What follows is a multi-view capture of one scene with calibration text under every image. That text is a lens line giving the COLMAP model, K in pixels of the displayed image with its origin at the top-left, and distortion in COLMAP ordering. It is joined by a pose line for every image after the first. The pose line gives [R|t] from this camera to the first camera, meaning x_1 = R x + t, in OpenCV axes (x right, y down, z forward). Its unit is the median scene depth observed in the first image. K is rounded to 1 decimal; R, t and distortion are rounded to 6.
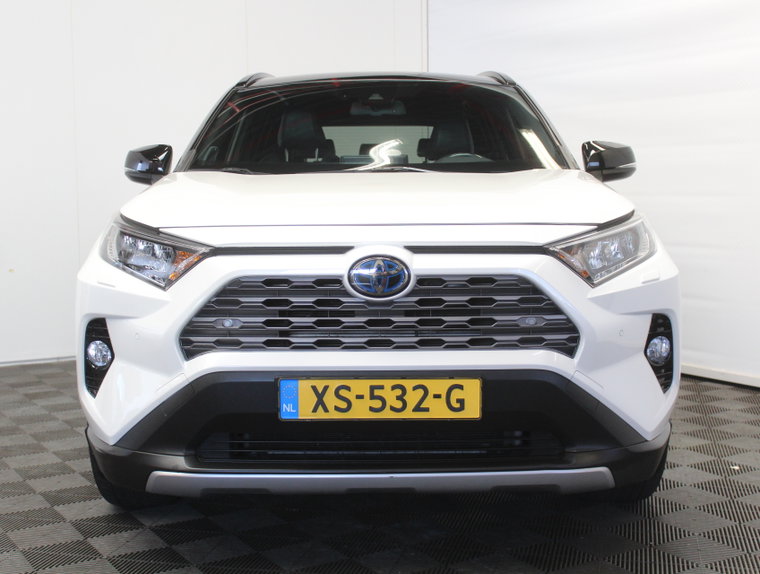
lens RADIAL K [[962.2, 0, 372.9], [0, 962.2, 290.7], [0, 0, 1]] dist [-0.042618, 0.000000]
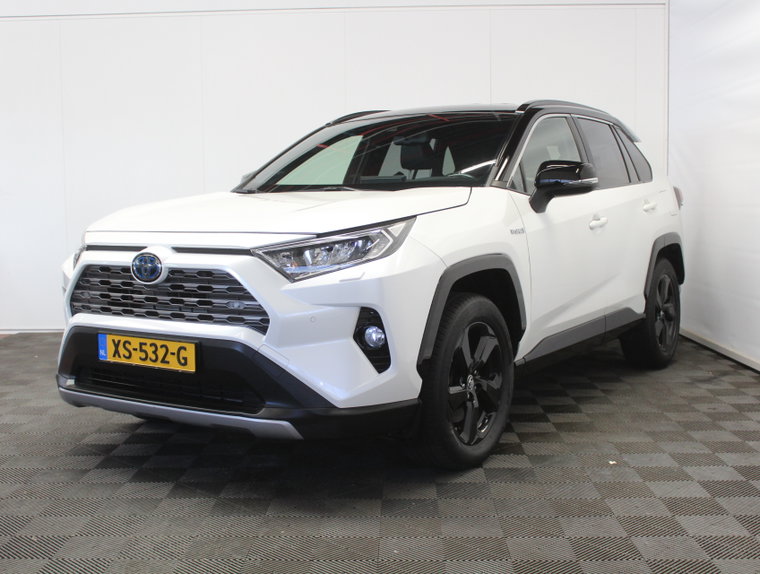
lens RADIAL K [[892.6, 0, 383.0], [0, 892.6, 279.4], [0, 0, 1]] dist [-0.123958, 0.000000]
pose [[0.857889, 0.040993, -0.512197, 0.980094], [-0.050816, 0.998695, -0.005183, -0.007906], [0.511316, 0.030474, 0.858853, 0.036339]]
